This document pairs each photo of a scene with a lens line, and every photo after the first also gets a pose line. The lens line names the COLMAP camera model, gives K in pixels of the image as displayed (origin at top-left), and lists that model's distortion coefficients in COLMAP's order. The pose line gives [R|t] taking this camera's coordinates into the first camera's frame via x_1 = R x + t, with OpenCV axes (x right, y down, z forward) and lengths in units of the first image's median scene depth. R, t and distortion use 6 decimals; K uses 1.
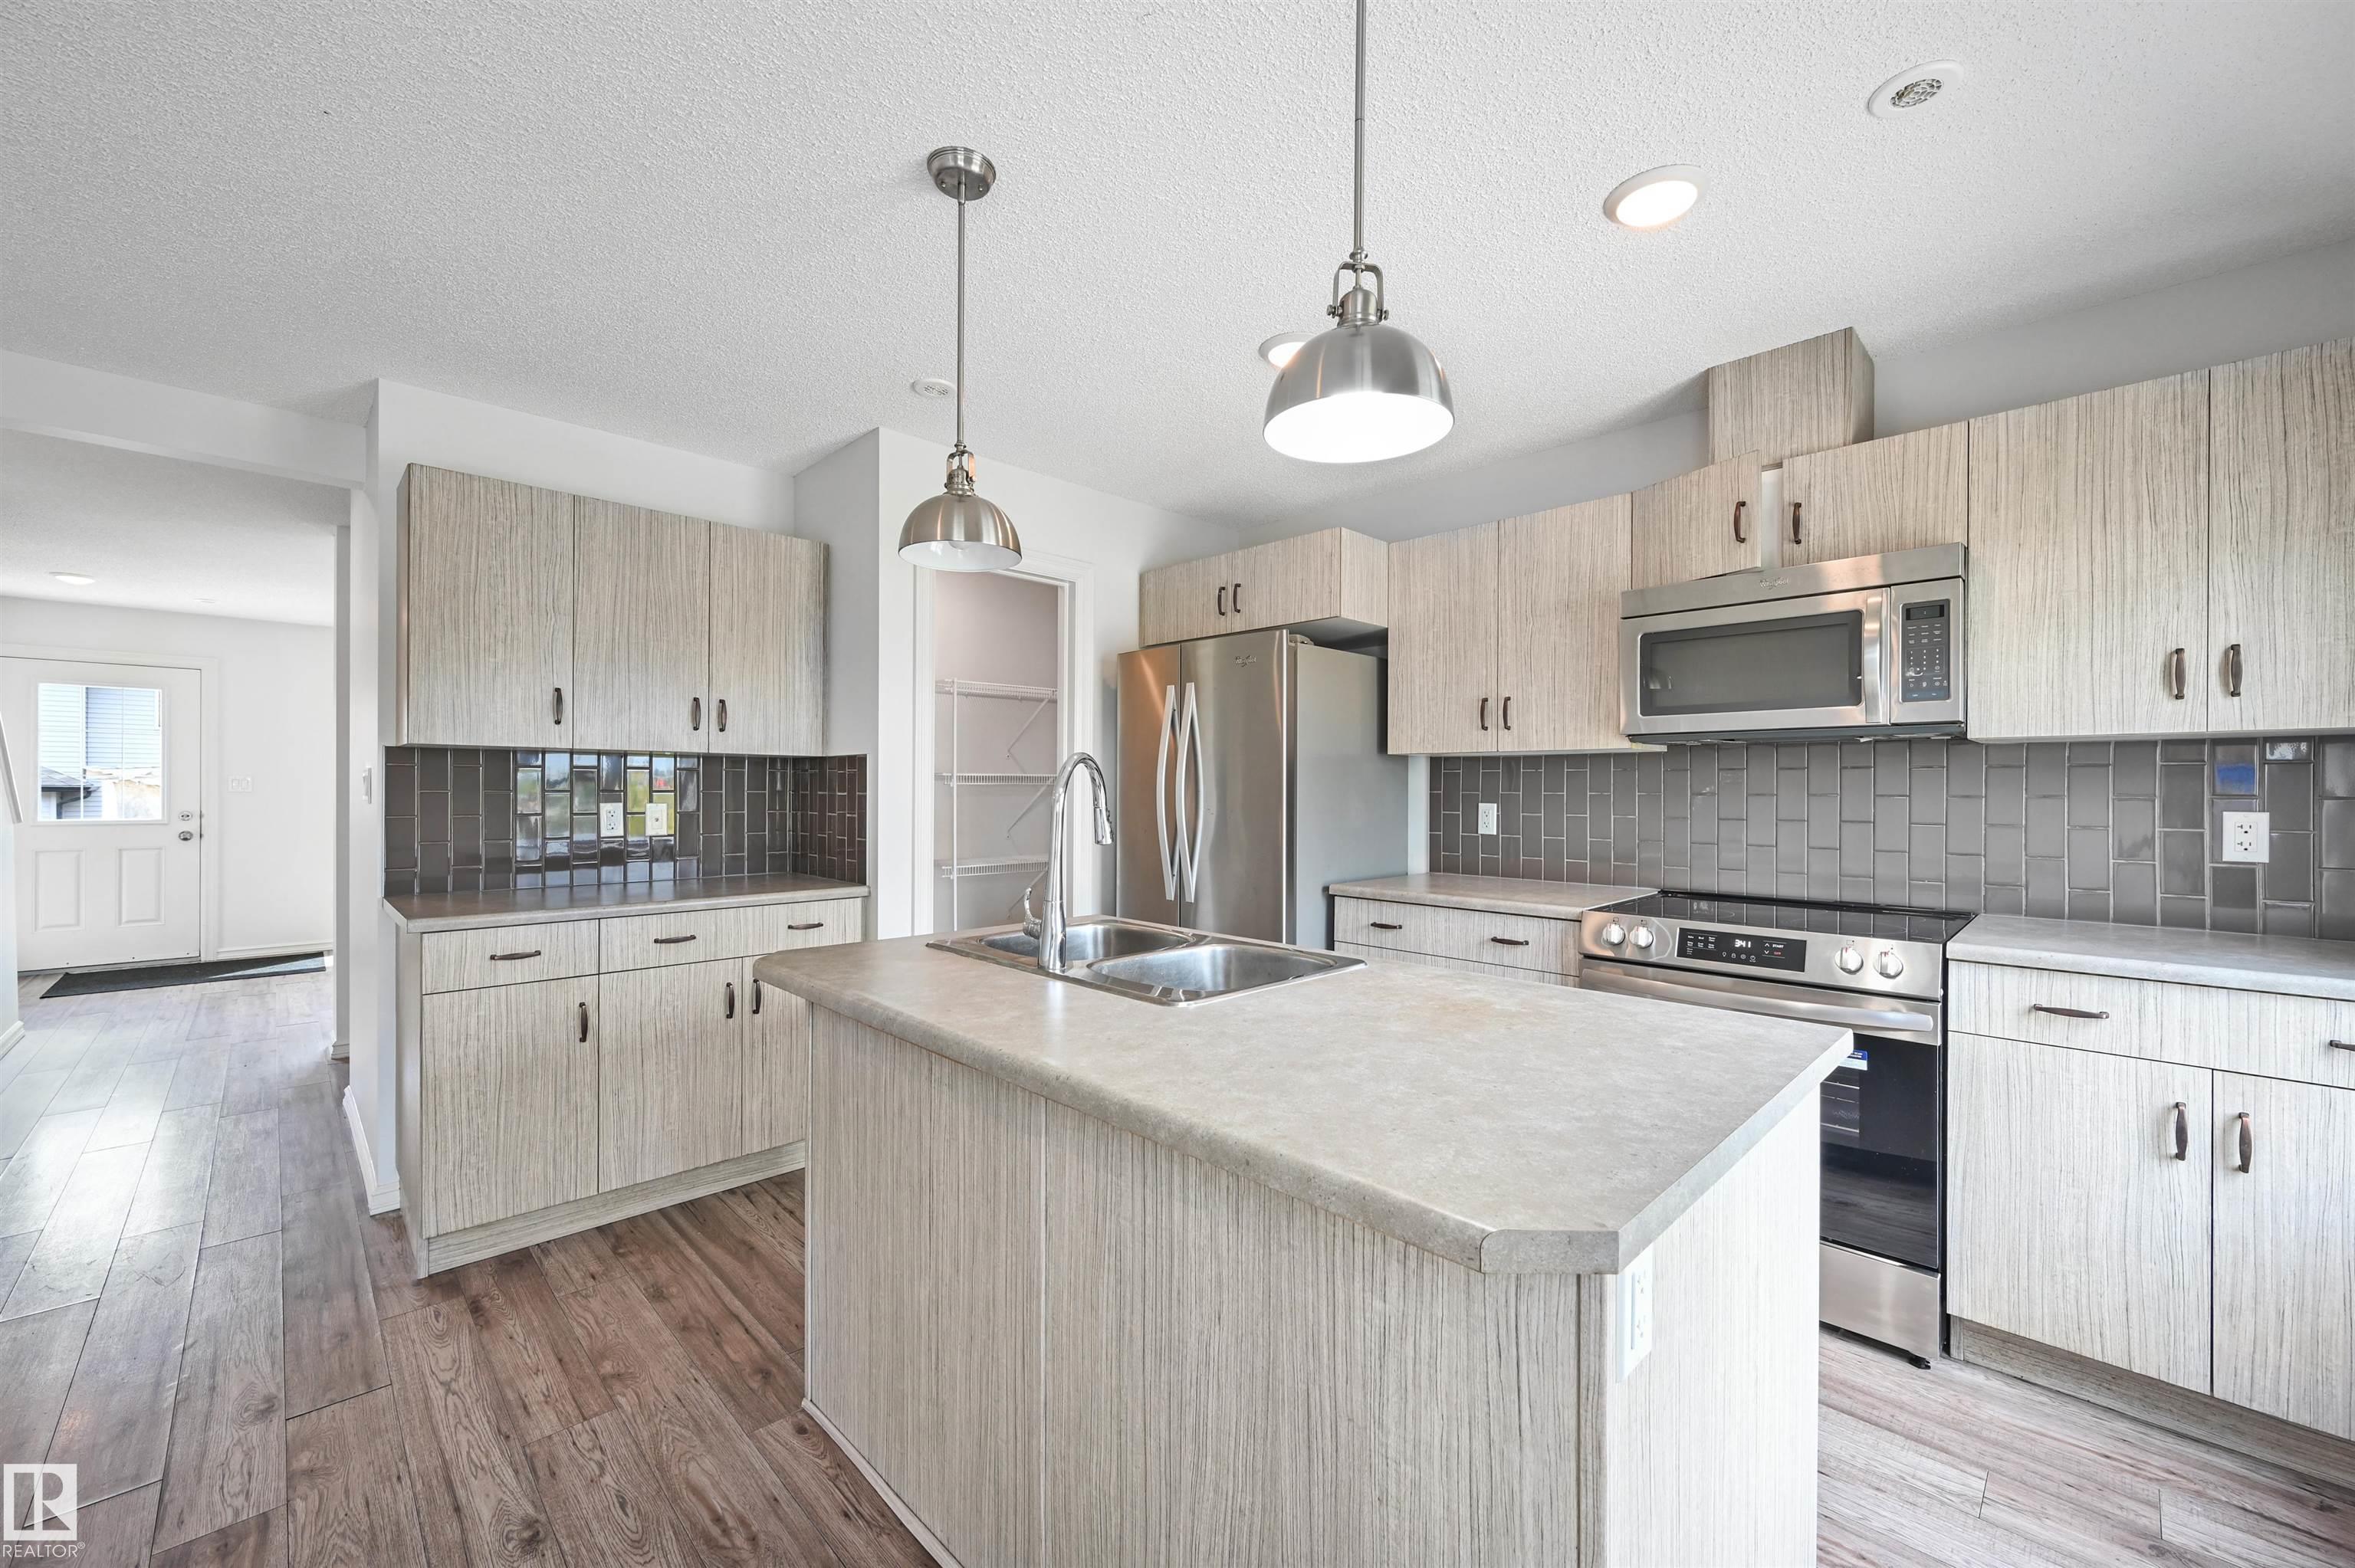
lens RADIAL K [[931.1, 0, 1174.7], [0, 931.1, 792.1], [0, 0, 1]] dist [-0.000736, 0.000432]
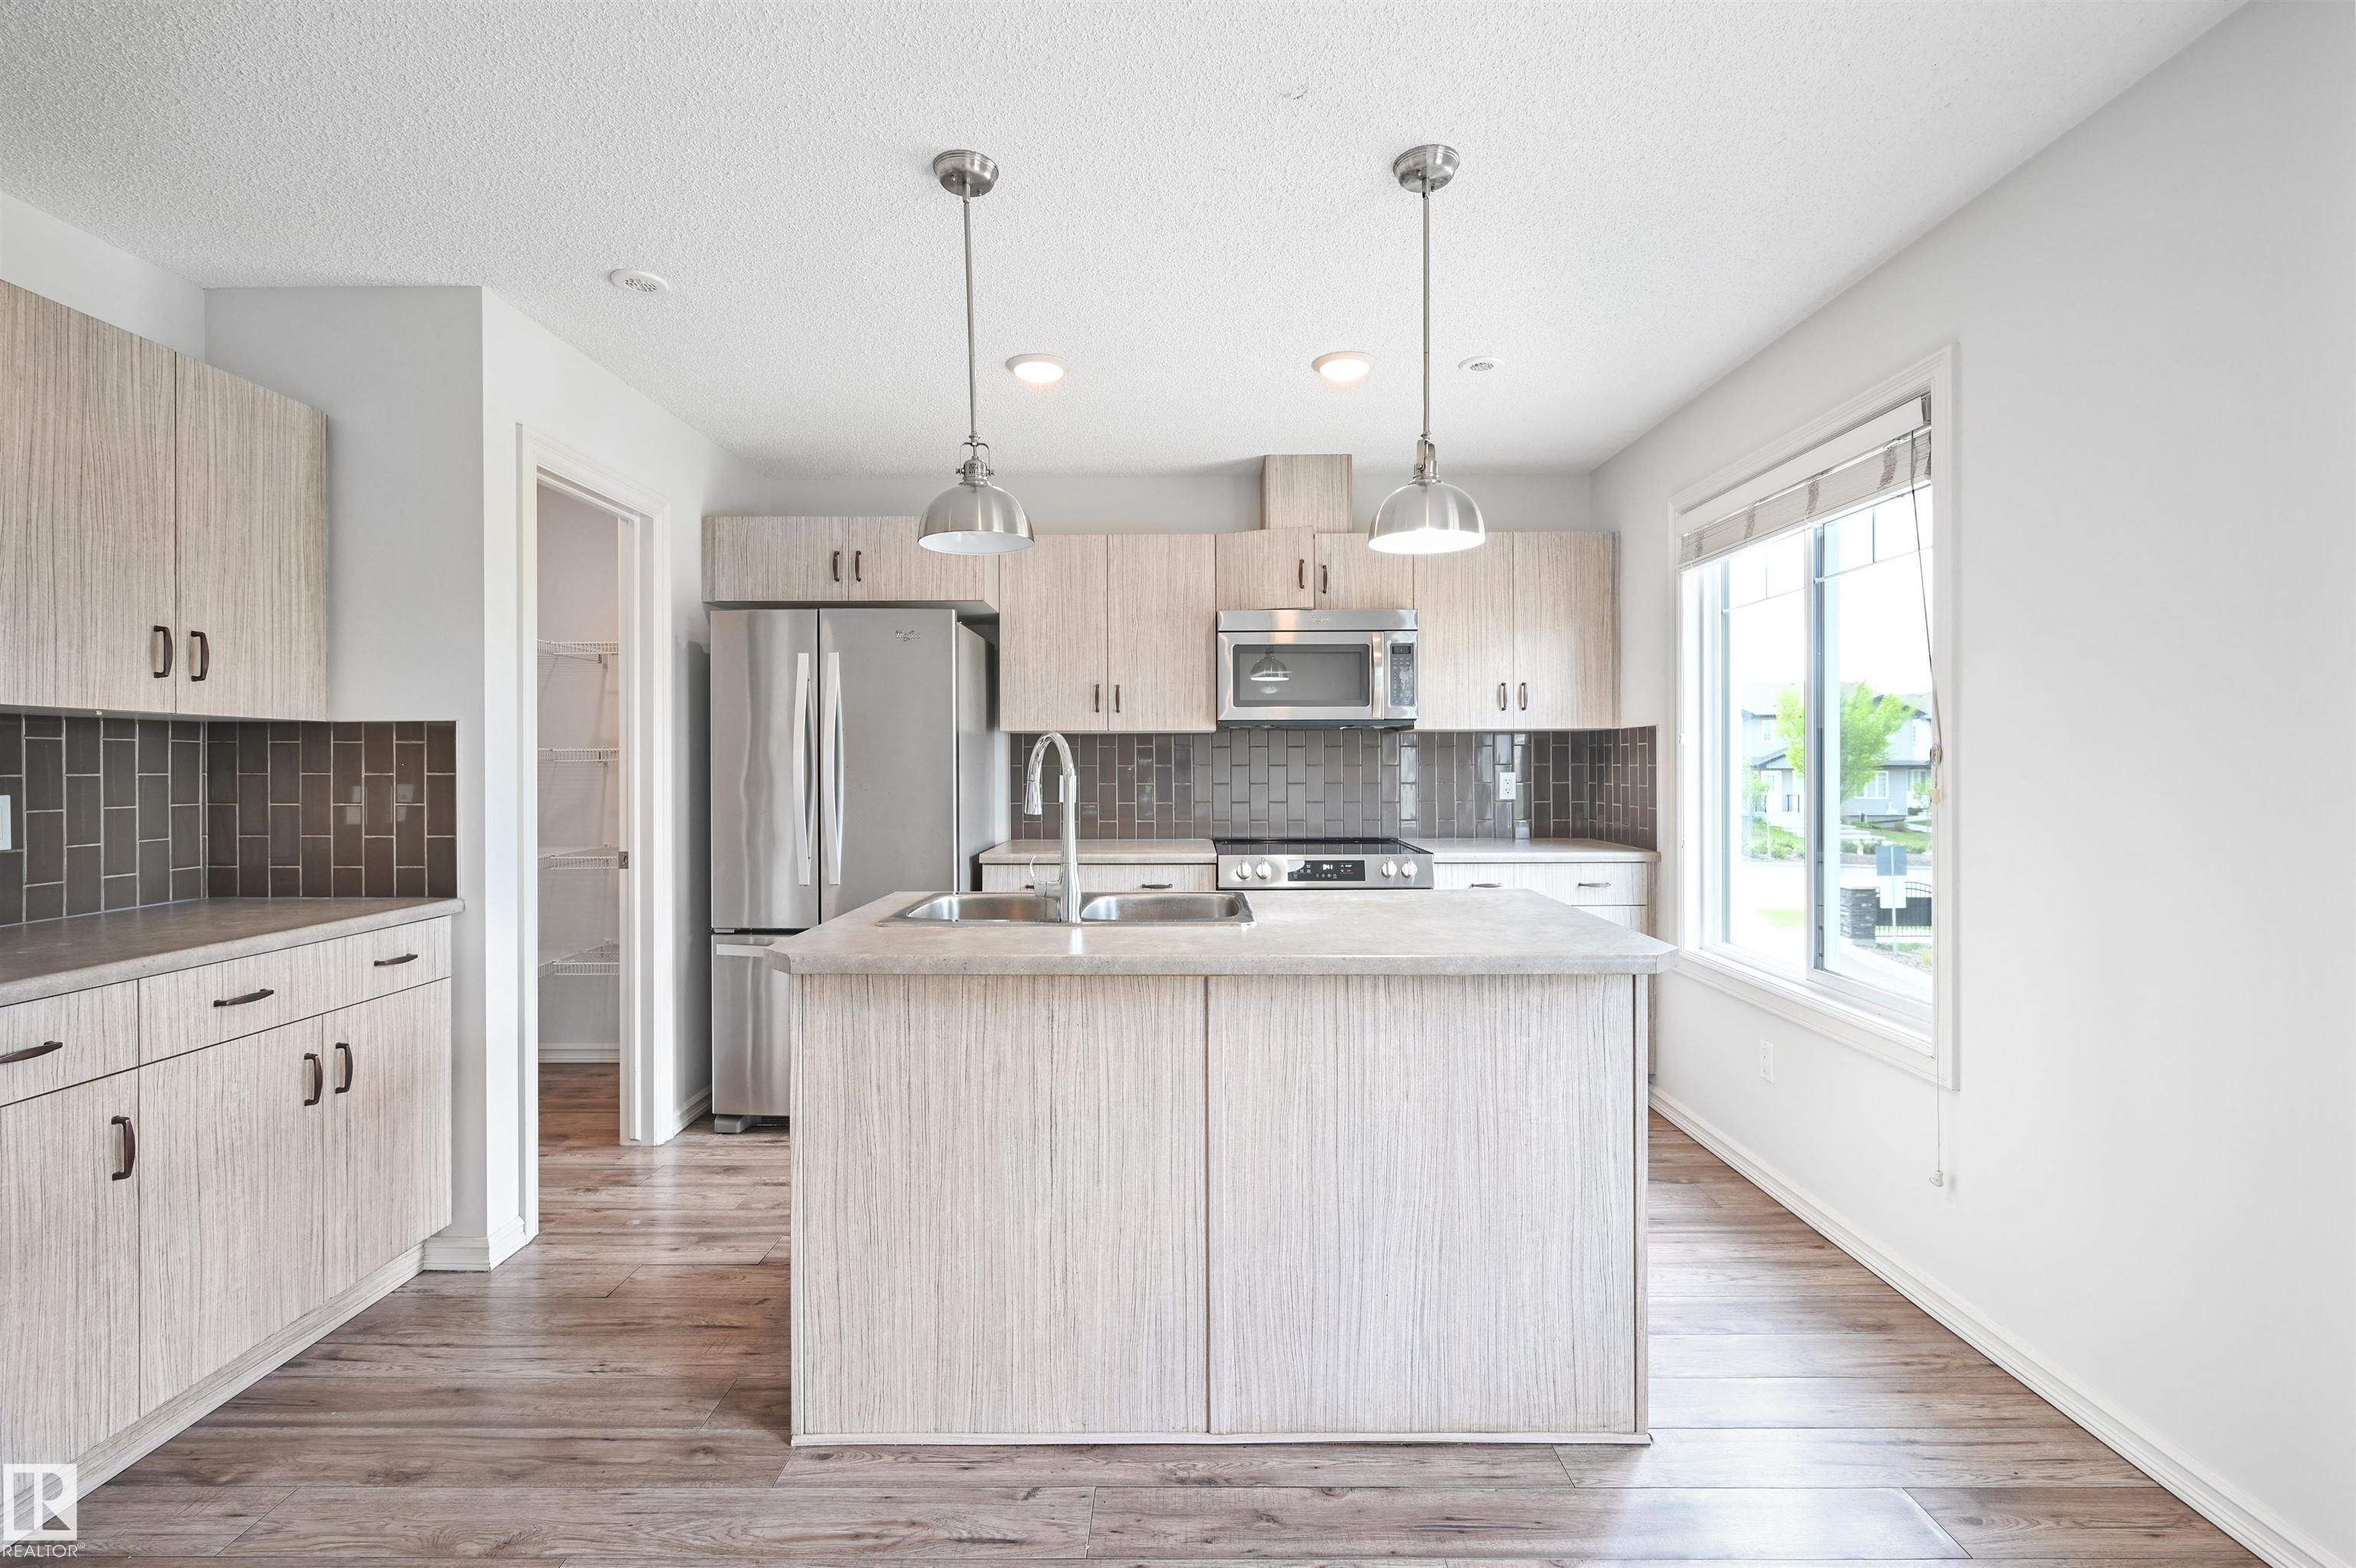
lens RADIAL K [[1040.2, 0, 1179.3], [0, 1040.2, 767.0], [0, 0, 1]] dist [-0.000373, 0.000357]
pose [[0.704723, -0.009523, 0.709419, -0.740491], [0.009495, 0.999947, 0.003991, -0.002890], [-0.709419, 0.003923, 0.704776, 0.011711]]
